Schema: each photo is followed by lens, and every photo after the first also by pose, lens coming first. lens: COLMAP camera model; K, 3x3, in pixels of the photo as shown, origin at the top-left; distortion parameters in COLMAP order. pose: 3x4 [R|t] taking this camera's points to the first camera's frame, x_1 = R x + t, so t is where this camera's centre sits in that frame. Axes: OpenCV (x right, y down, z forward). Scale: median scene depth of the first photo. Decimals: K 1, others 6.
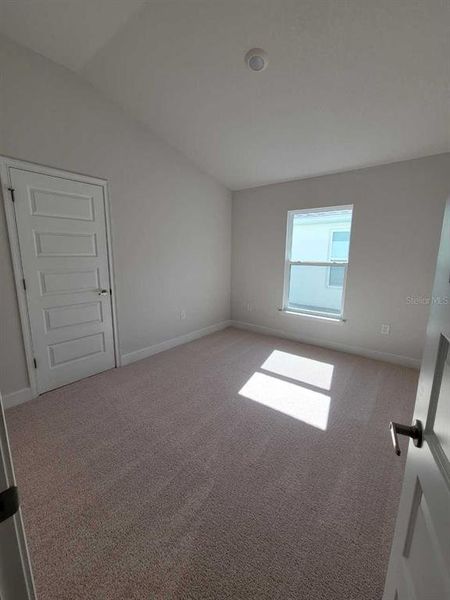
lens RADIAL K [[246.2, 0, 227.5], [0, 246.2, 297.4], [0, 0, 1]] dist [-0.002058, -0.000108]
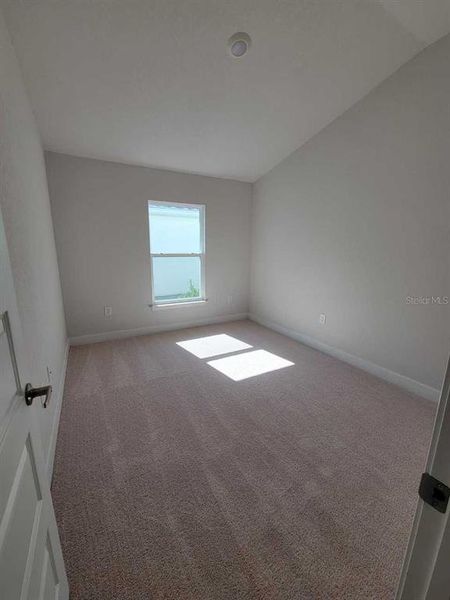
lens RADIAL K [[246.2, 0, 227.5], [0, 246.2, 297.4], [0, 0, 1]] dist [-0.002058, -0.000108]
pose [[0.378481, -0.202652, 0.903152, -0.588398], [0.152488, 0.976058, 0.155108, -0.091701], [-0.912962, 0.079014, 0.400322, 0.398198]]
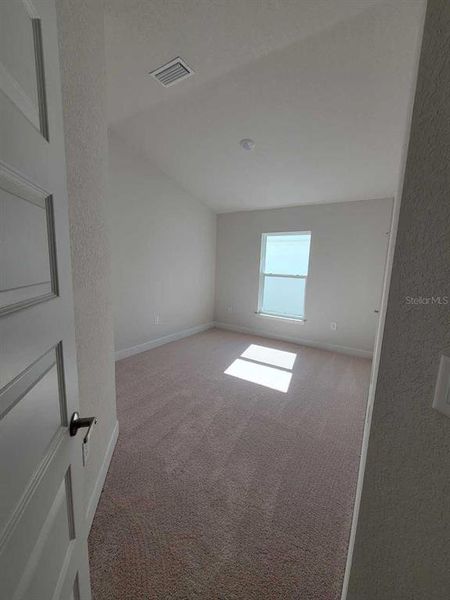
lens RADIAL K [[246.2, 0, 227.5], [0, 246.2, 297.4], [0, 0, 1]] dist [-0.002058, -0.000108]
pose [[0.995109, 0.011353, 0.098128, -0.052560], [-0.007808, 0.999305, -0.036436, 0.023604], [-0.098473, 0.035492, 0.994507, -0.231262]]
